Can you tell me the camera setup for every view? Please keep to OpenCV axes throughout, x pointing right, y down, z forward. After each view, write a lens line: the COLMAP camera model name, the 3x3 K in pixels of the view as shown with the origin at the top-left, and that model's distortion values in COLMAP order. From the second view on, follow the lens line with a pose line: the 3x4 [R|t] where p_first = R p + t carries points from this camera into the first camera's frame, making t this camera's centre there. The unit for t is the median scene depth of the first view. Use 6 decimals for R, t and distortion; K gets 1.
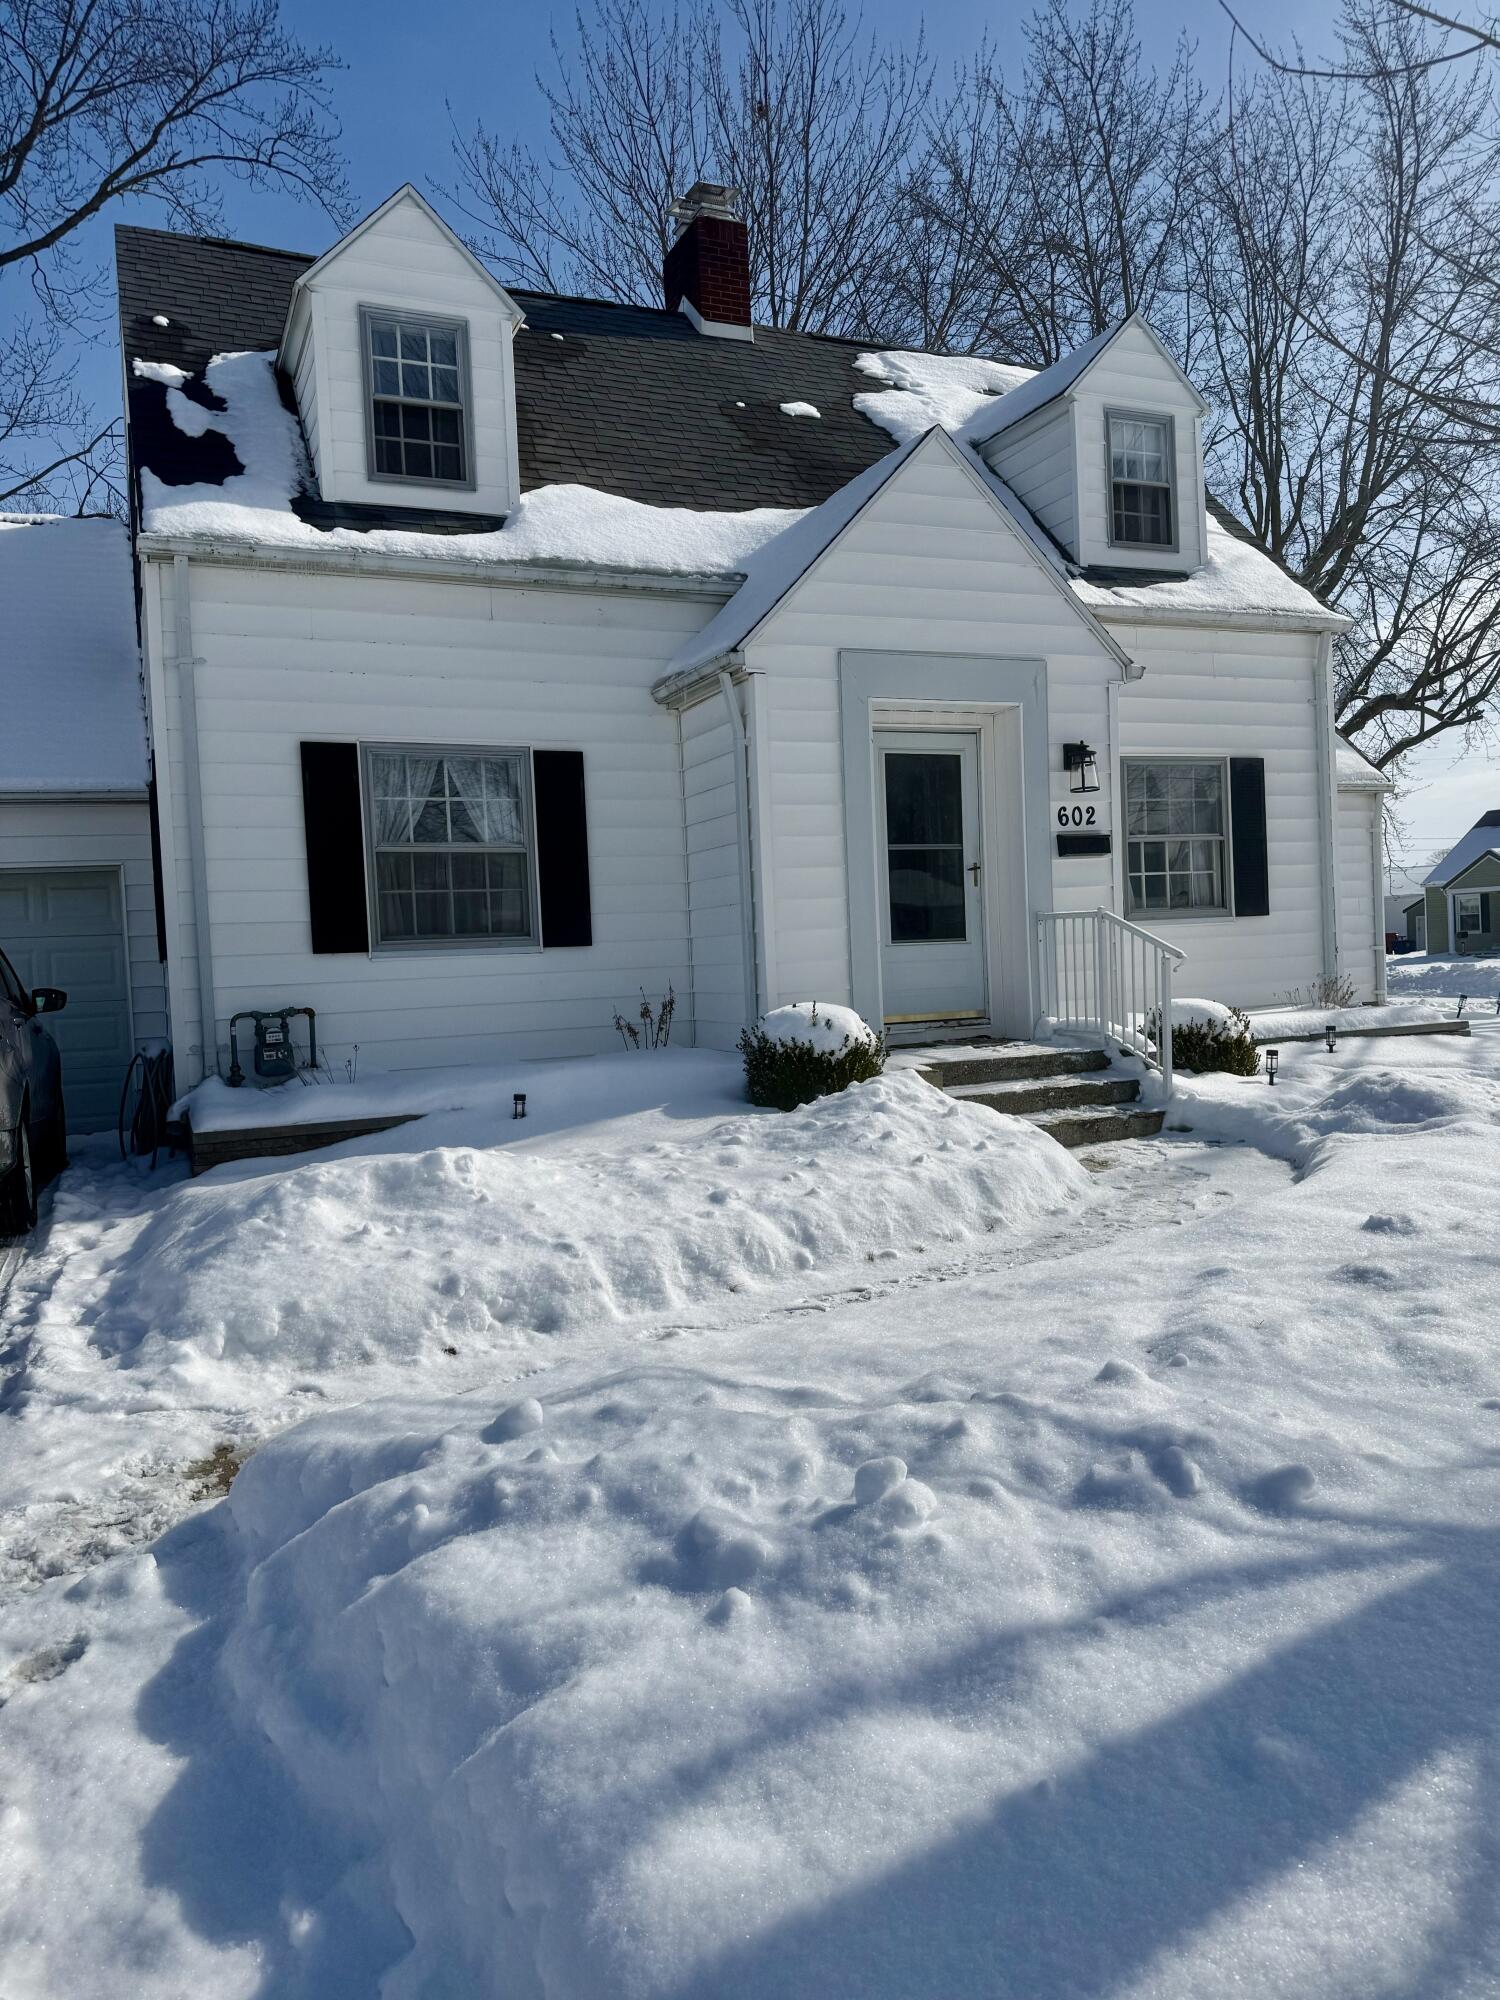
lens RADIAL K [[1560.6, 0, 750.0], [0, 1560.6, 1000.0], [0, 0, 1]] dist [0.203973, -0.626266]
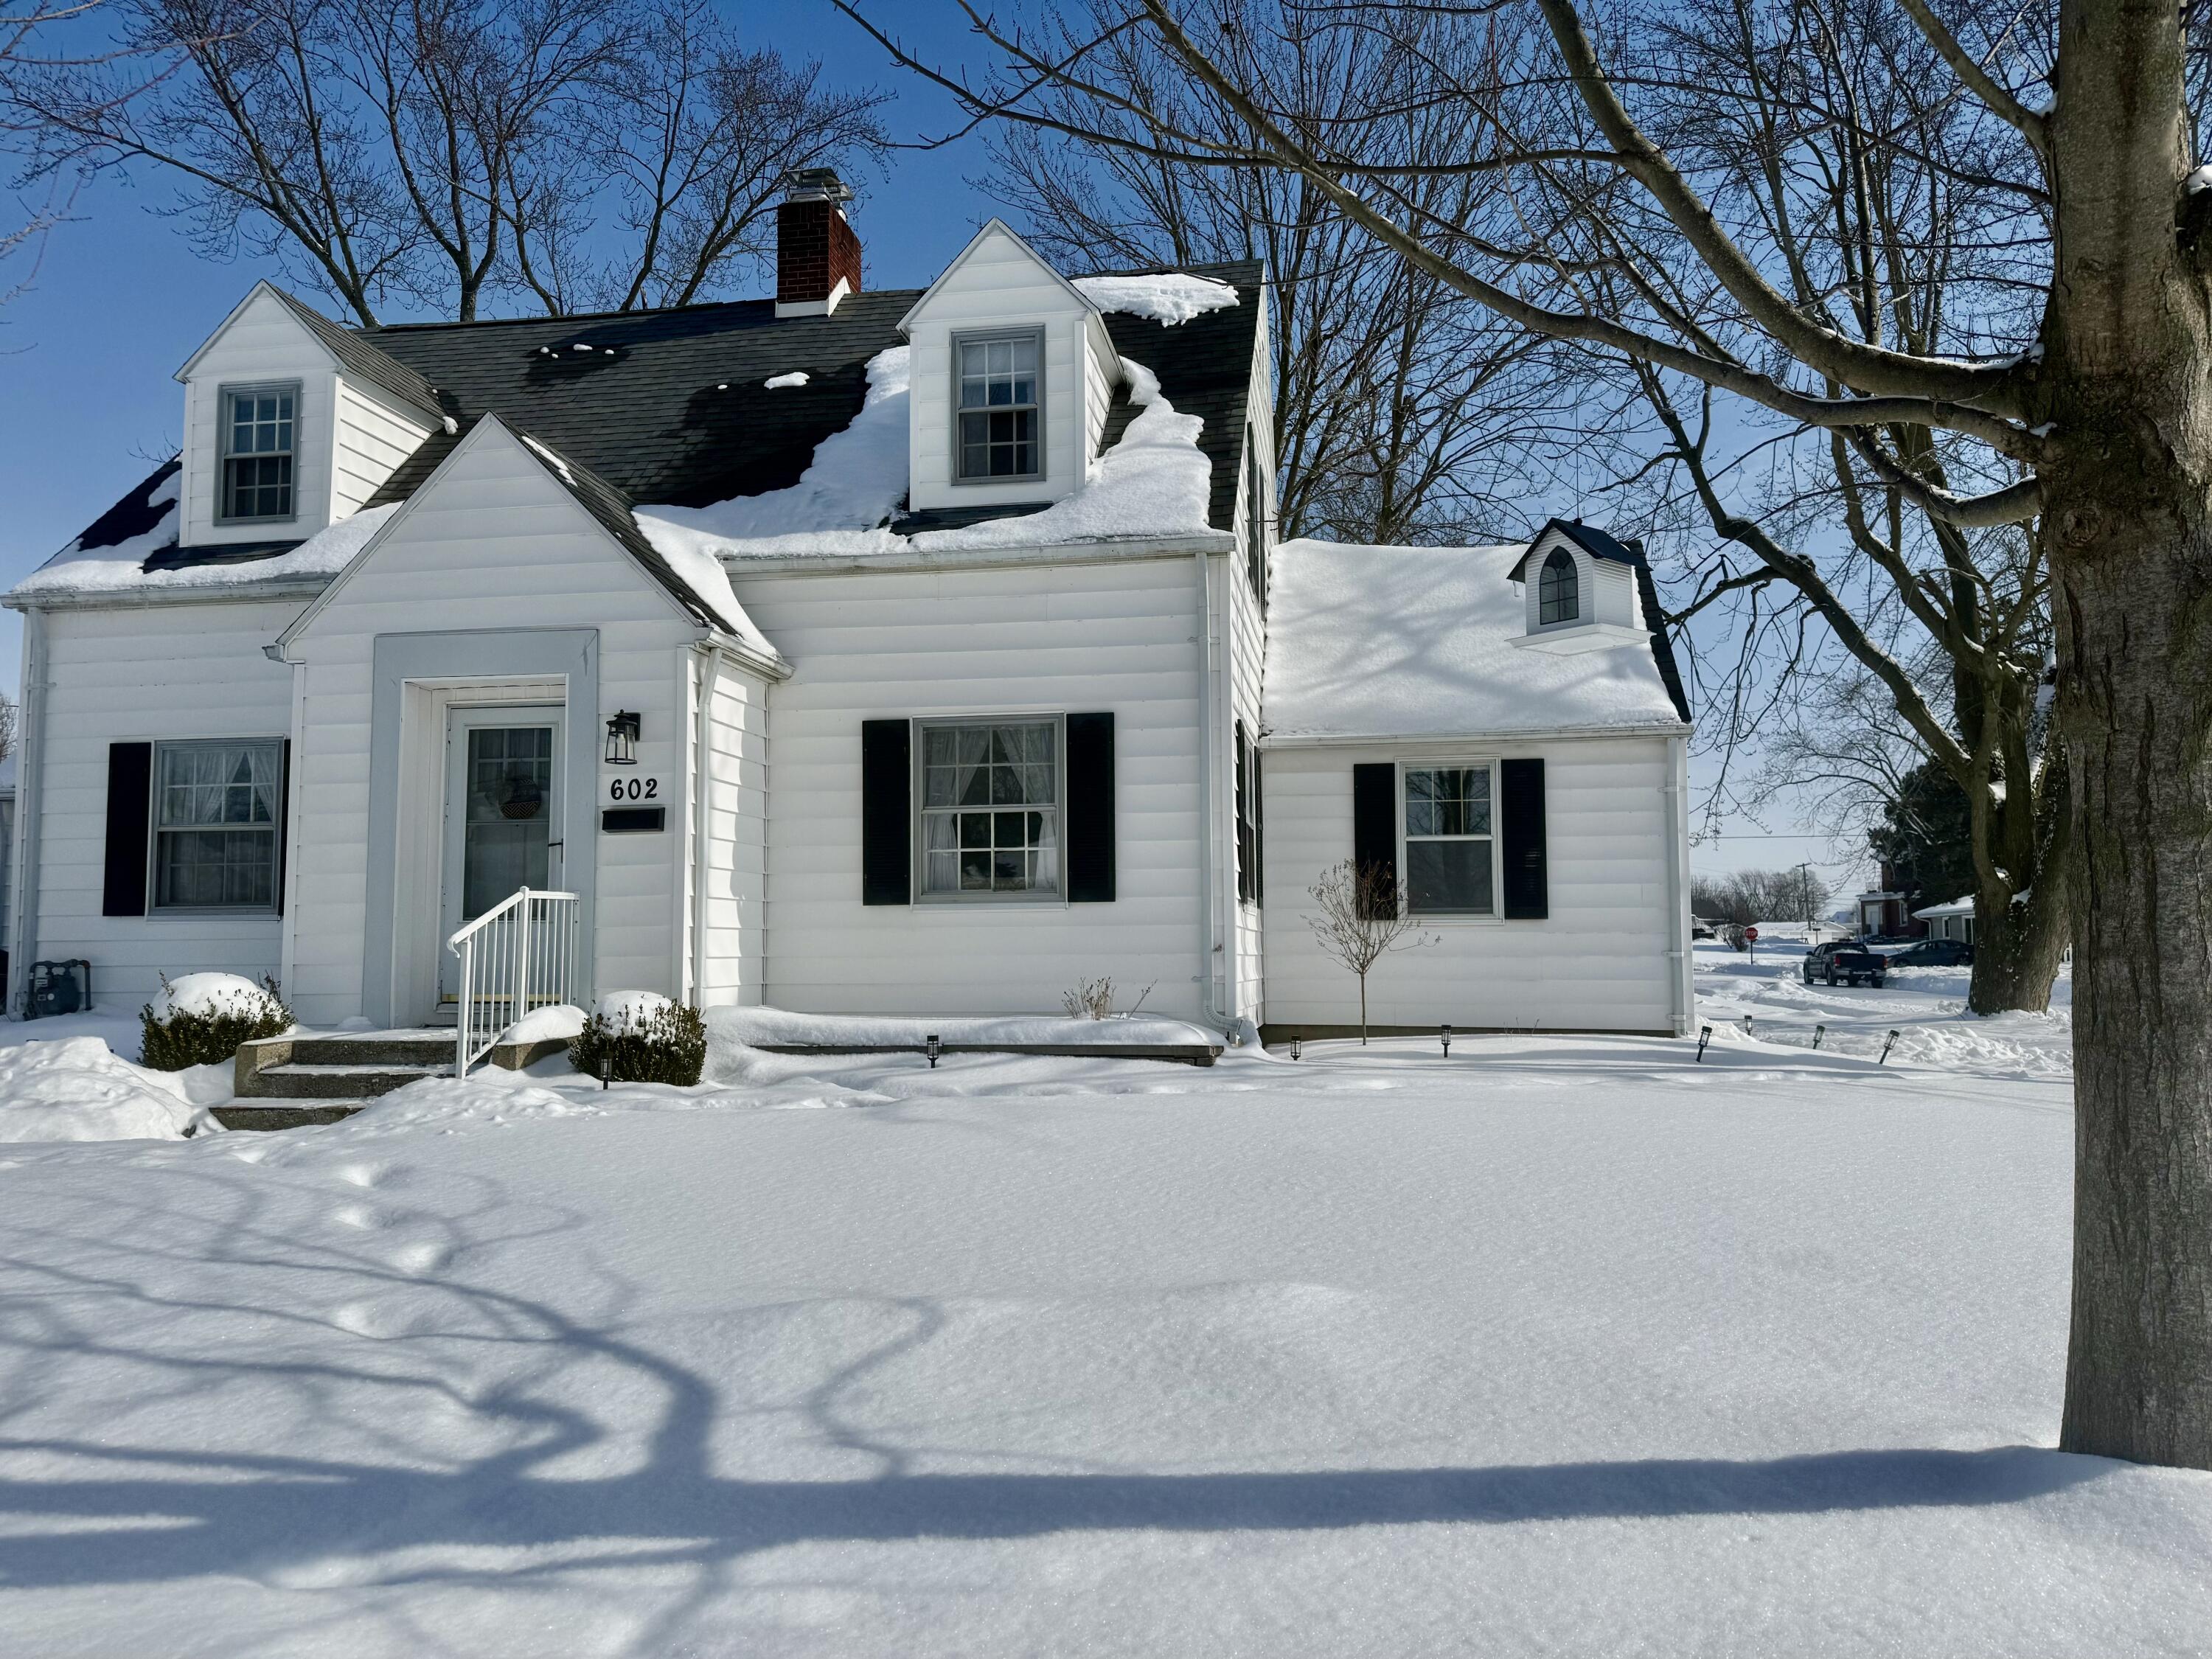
lens RADIAL K [[1567.6, 0, 1106.0], [0, 1567.6, 829.5], [0, 0, 1]] dist [0.076796, -0.078295]
pose [[0.817056, -0.004761, -0.576539, 0.976882], [-0.044413, 0.996475, -0.071169, -0.039077], [0.574846, 0.083755, 0.813964, 0.404670]]
